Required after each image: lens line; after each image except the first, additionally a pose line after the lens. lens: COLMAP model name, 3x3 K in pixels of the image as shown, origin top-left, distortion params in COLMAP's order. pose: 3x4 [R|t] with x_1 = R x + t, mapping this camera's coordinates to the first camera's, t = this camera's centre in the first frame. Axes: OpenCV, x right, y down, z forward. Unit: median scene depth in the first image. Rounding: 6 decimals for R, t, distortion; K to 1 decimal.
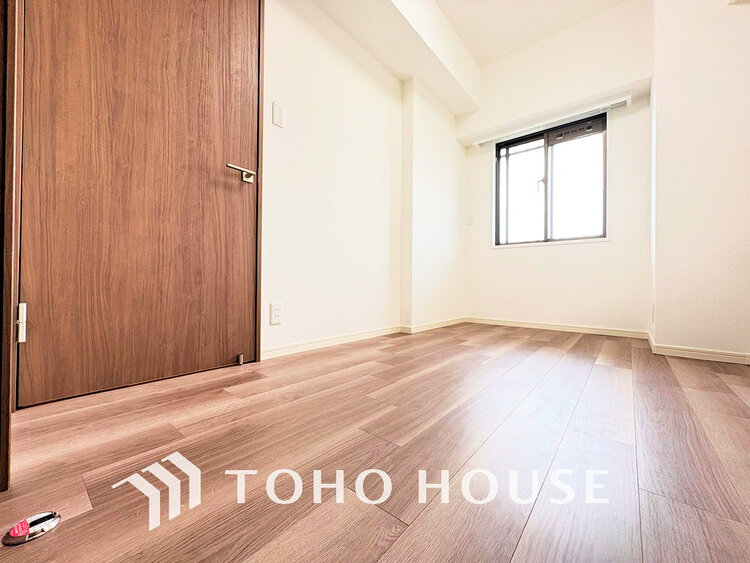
lens RADIAL K [[301.5, 0, 376.5], [0, 301.5, 281.4], [0, 0, 1]] dist [0.000529, 0.000362]
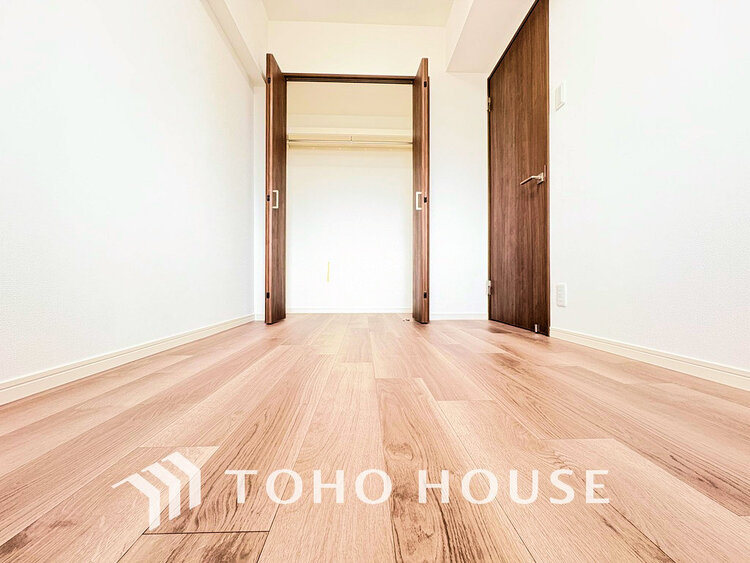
lens RADIAL K [[301.5, 0, 376.5], [0, 301.5, 281.4], [0, 0, 1]] dist [0.000529, 0.000362]
pose [[-0.741058, -0.013494, -0.671305, 0.898734], [-0.002084, 0.999839, -0.017797, 0.089169], [0.671438, -0.011790, -0.740967, 1.509503]]
